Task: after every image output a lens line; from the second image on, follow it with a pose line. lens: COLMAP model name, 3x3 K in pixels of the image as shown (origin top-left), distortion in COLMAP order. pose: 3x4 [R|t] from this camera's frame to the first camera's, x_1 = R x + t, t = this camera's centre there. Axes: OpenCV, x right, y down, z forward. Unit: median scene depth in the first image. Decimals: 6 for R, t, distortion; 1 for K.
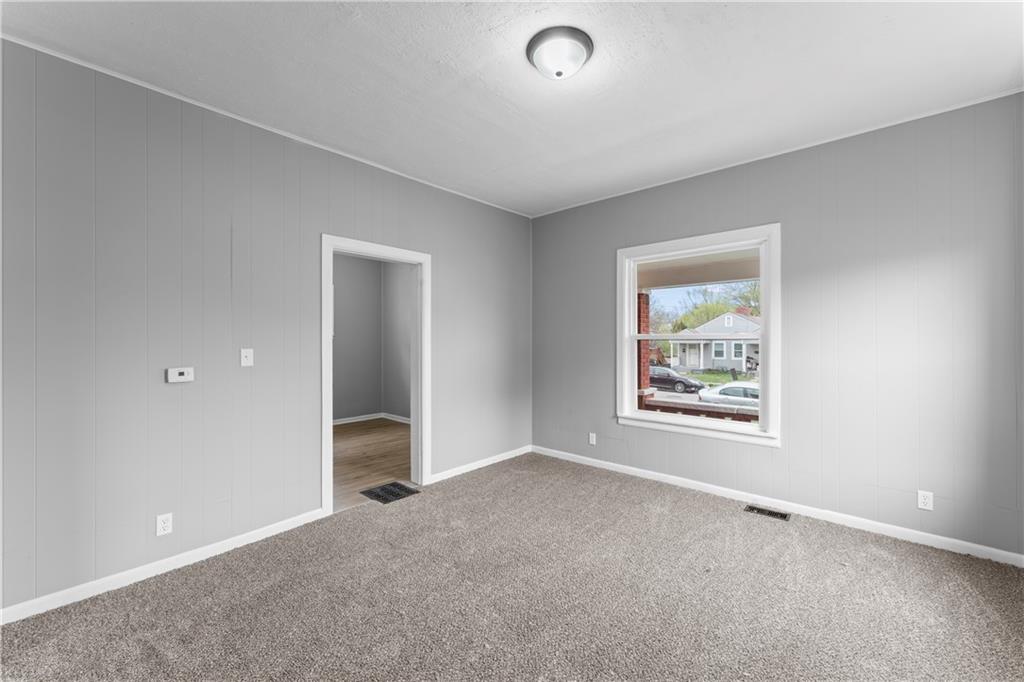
lens RADIAL K [[408.9, 0, 512.0], [0, 408.9, 341.0], [0, 0, 1]] dist [0.011059, 0.000058]
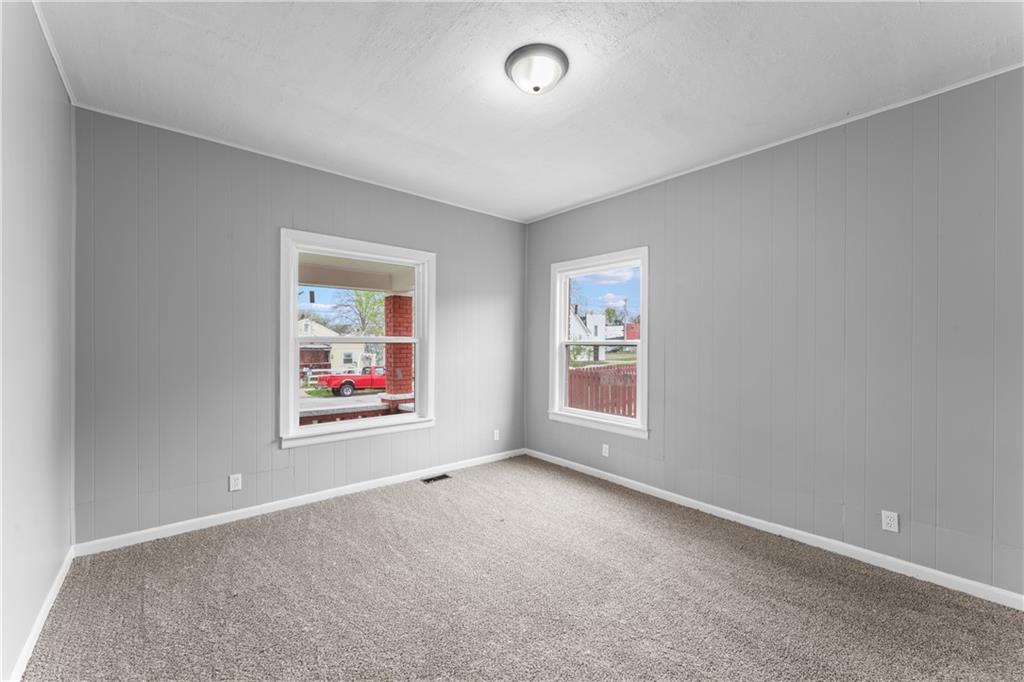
lens RADIAL K [[413.4, 0, 512.0], [0, 413.4, 341.0], [0, 0, 1]] dist [0.007538, 0.000129]
pose [[0.128923, 0.007219, 0.991628, -0.584719], [-0.006277, 0.999959, -0.006464, -0.003442], [-0.991635, -0.005391, 0.128963, 0.563140]]
